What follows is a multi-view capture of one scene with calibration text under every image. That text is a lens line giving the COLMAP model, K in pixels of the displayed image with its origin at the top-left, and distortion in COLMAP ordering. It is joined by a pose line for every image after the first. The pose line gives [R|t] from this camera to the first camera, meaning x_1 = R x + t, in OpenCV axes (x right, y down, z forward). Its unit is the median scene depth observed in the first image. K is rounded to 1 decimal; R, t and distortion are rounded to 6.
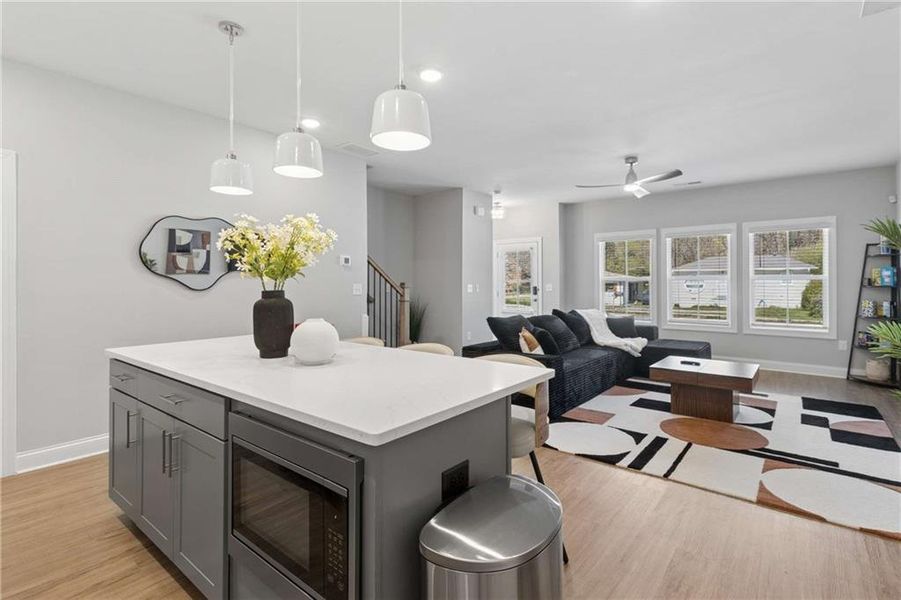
lens RADIAL K [[427.6, 0, 461.6], [0, 427.6, 281.2], [0, 0, 1]] dist [0.013788, -0.004016]
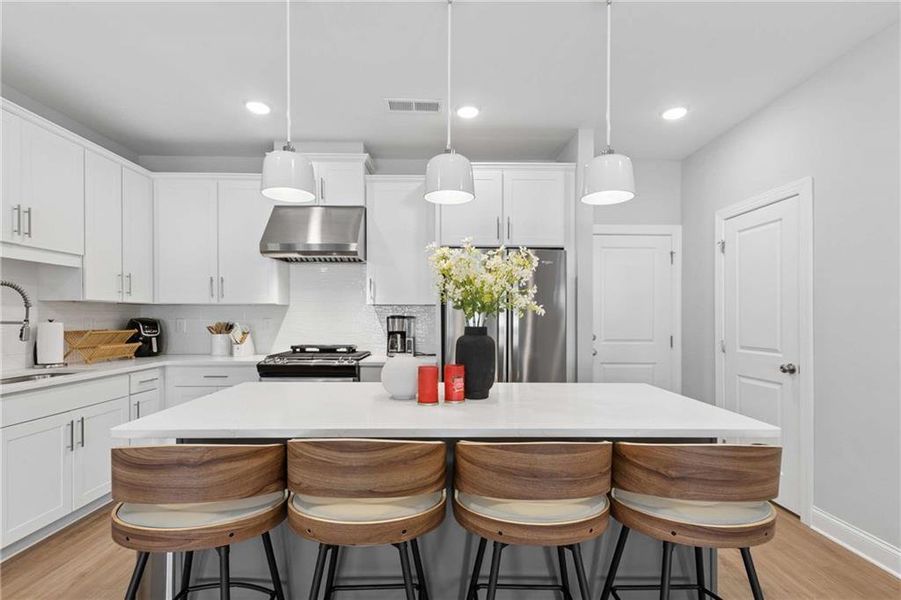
lens RADIAL K [[427.6, 0, 445.6], [0, 427.6, 317.4], [0, 0, 1]] dist [0.013788, -0.004016]
pose [[-0.779291, -0.001830, -0.626659, 0.073687], [-0.000948, 0.999998, -0.001741, 0.000784], [0.626661, -0.000763, -0.779291, 0.593426]]
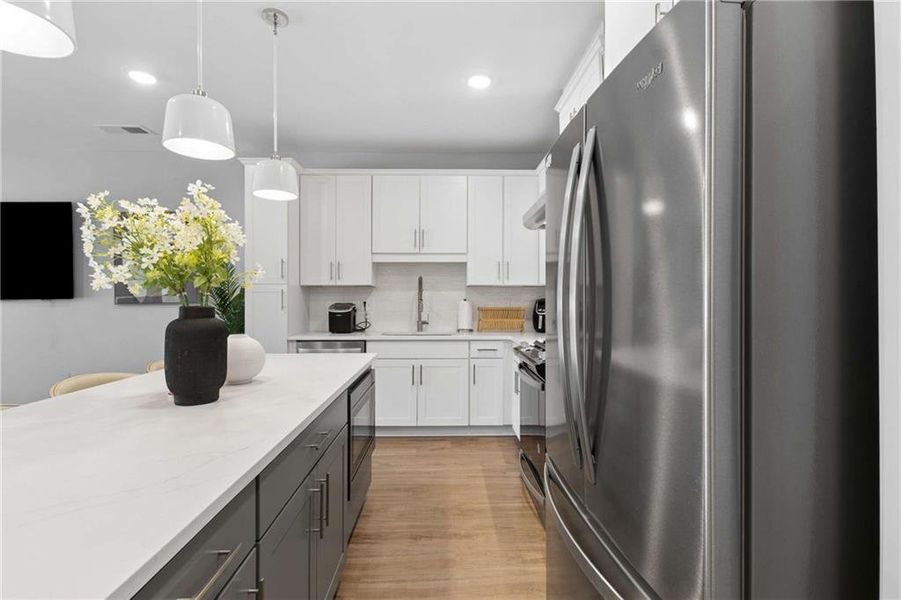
lens RADIAL K [[427.6, 0, 444.8], [0, 427.6, 297.4], [0, 0, 1]] dist [0.013788, -0.004016]
pose [[-0.622092, 0.001891, 0.782942, -0.440690], [-0.002773, 0.999985, -0.004618, 0.003259], [-0.782939, -0.005044, -0.622078, 0.392635]]
